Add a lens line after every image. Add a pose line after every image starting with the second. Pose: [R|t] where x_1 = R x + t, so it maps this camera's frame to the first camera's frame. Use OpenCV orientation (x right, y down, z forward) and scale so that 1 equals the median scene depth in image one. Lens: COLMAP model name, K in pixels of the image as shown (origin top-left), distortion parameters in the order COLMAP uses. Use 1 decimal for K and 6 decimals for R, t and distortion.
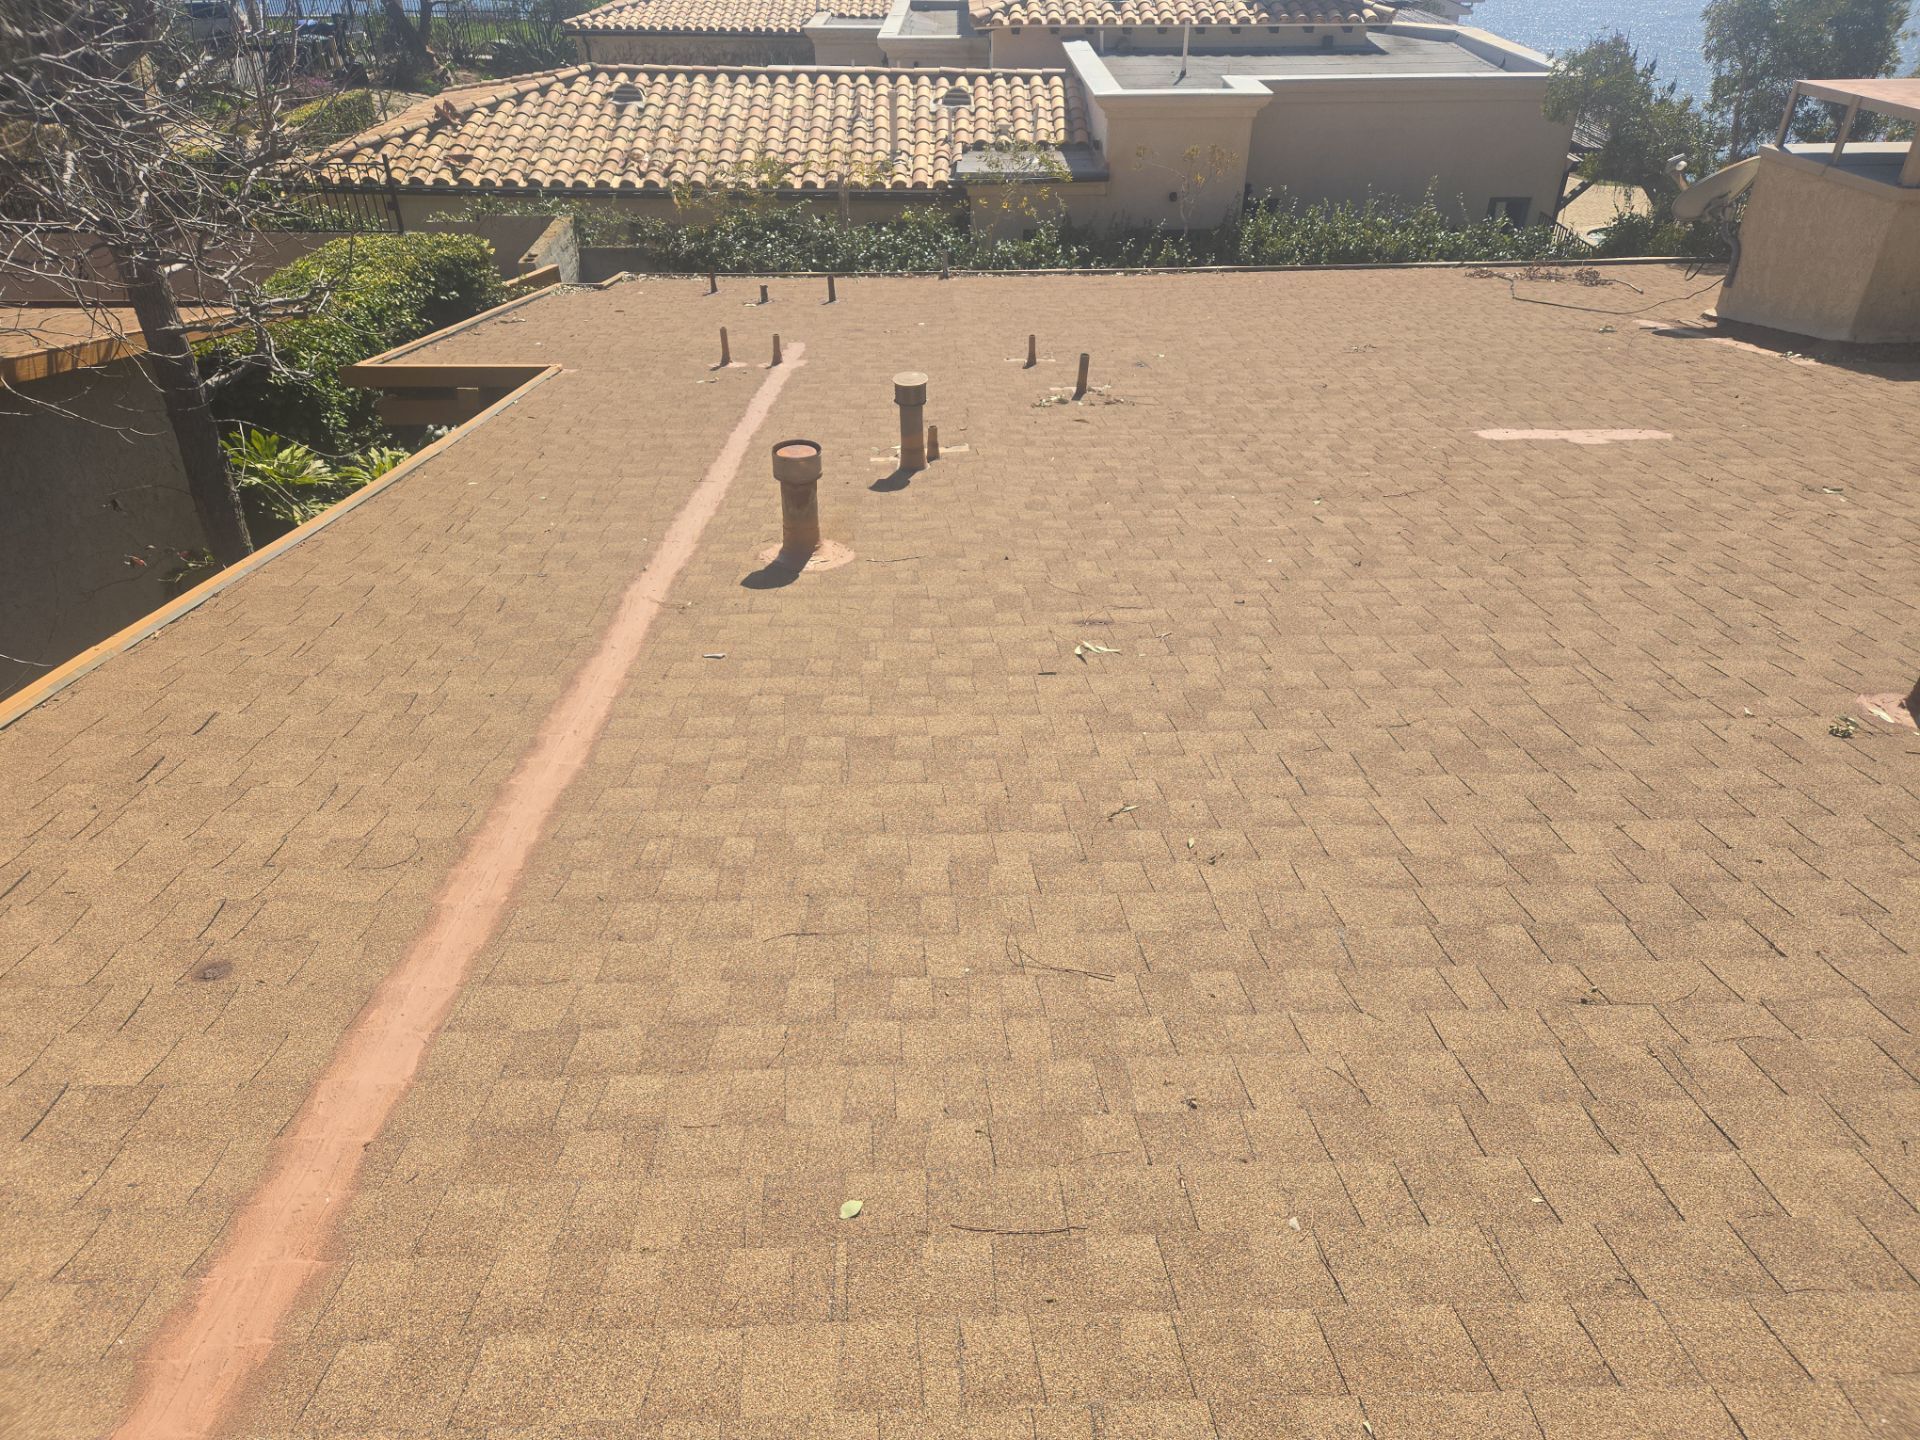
lens RADIAL K [[1303.7, 0, 956.9], [0, 1303.7, 716.8], [0, 0, 1]] dist [0.065797, -0.041016]
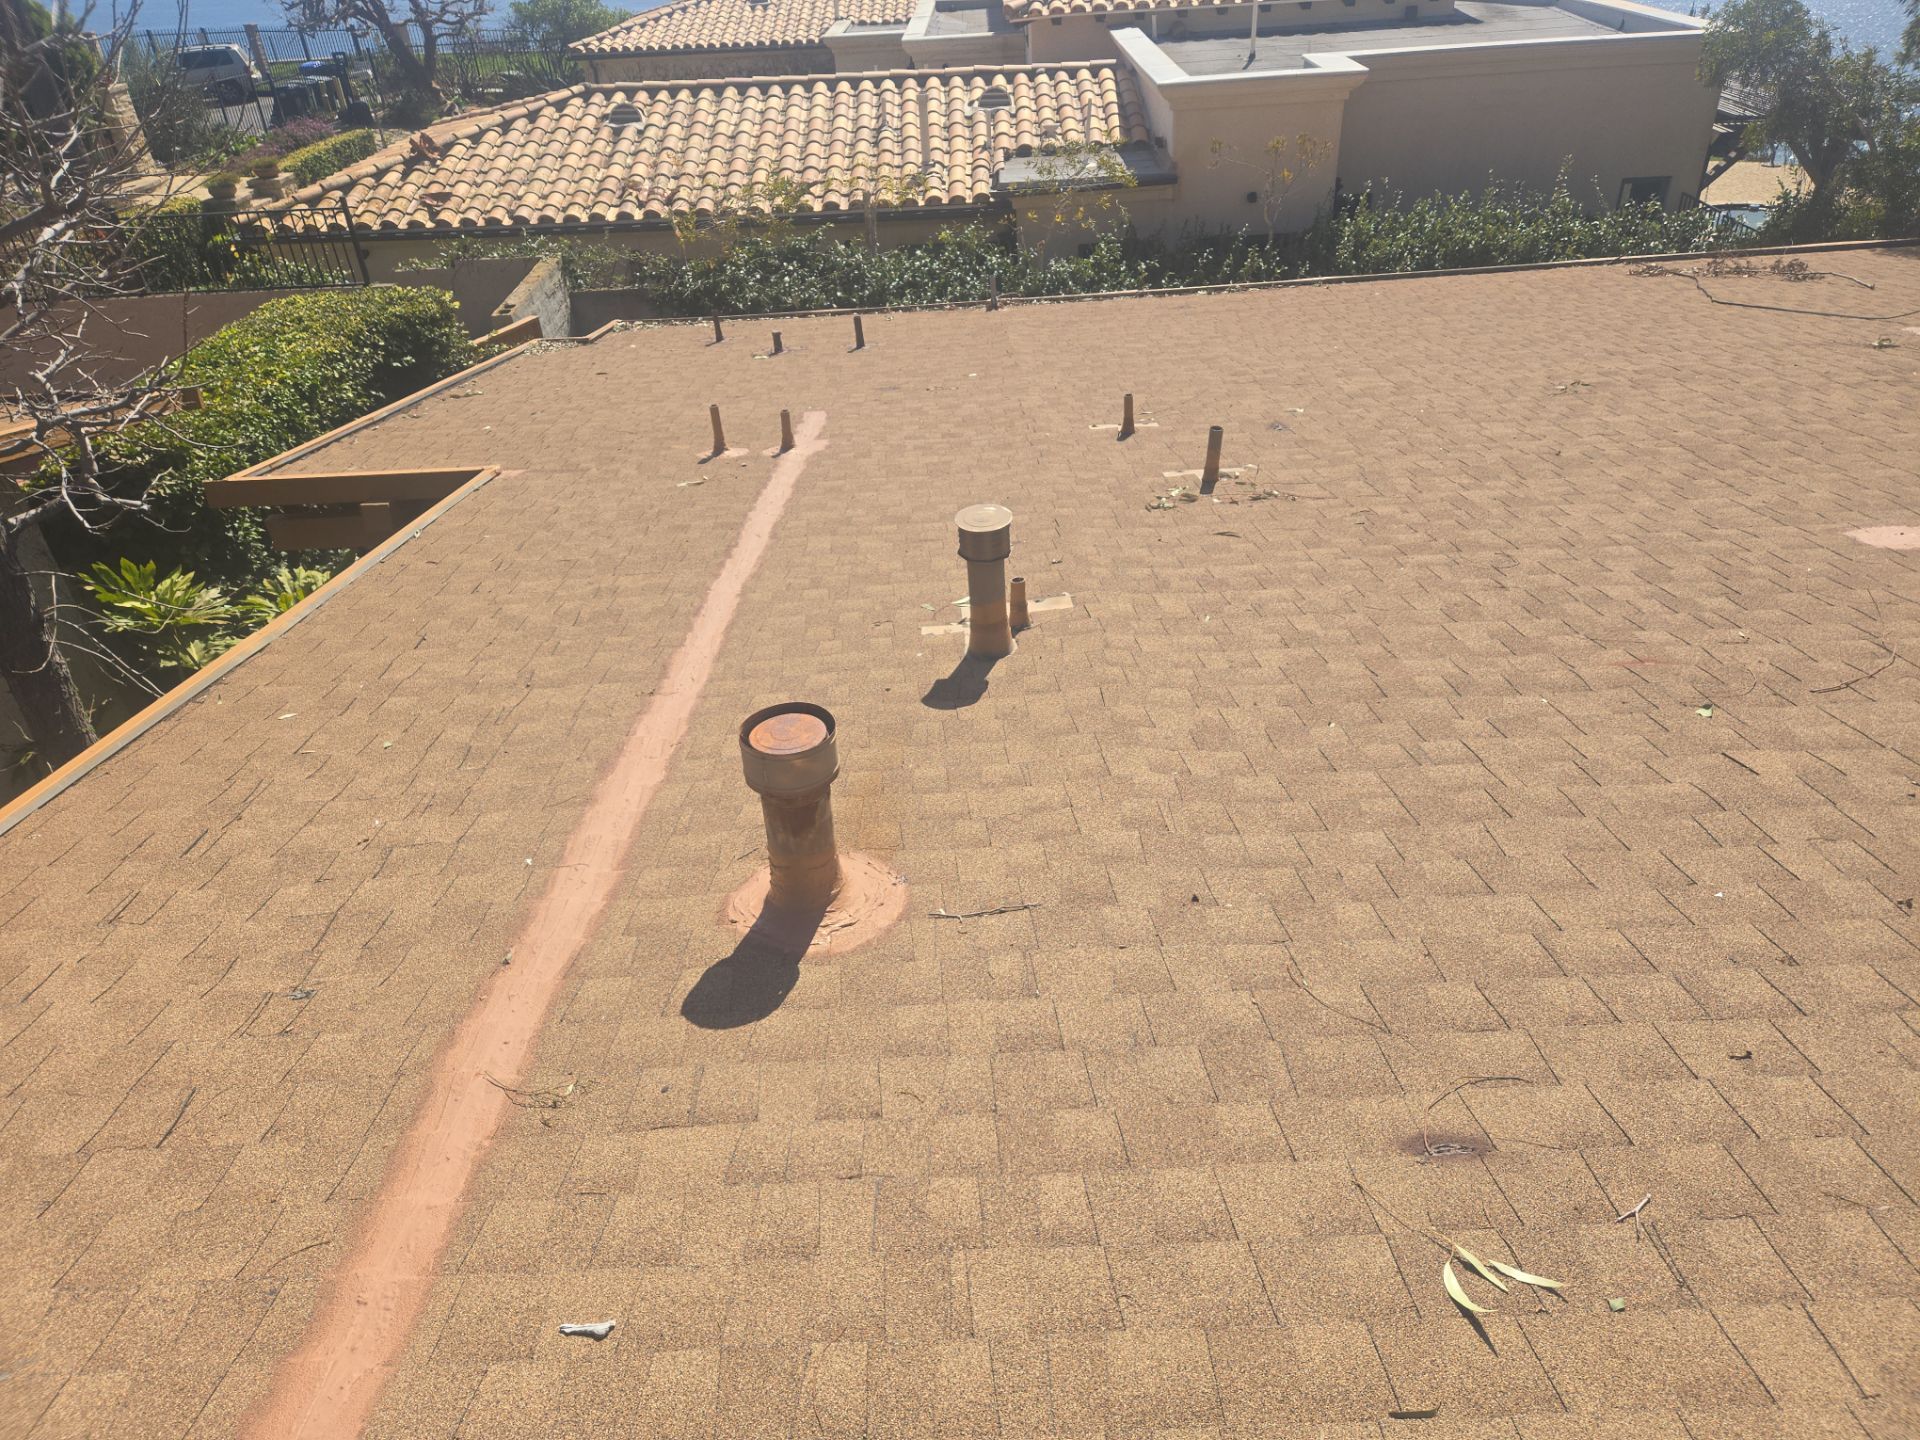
lens RADIAL K [[1303.7, 0, 956.6], [0, 1303.7, 721.7], [0, 0, 1]] dist [0.065797, -0.041016]
pose [[0.998667, -0.037004, -0.035973, -0.012487], [0.036827, 0.999306, -0.005561, -0.066976], [0.036154, 0.004229, 0.999337, 0.162803]]
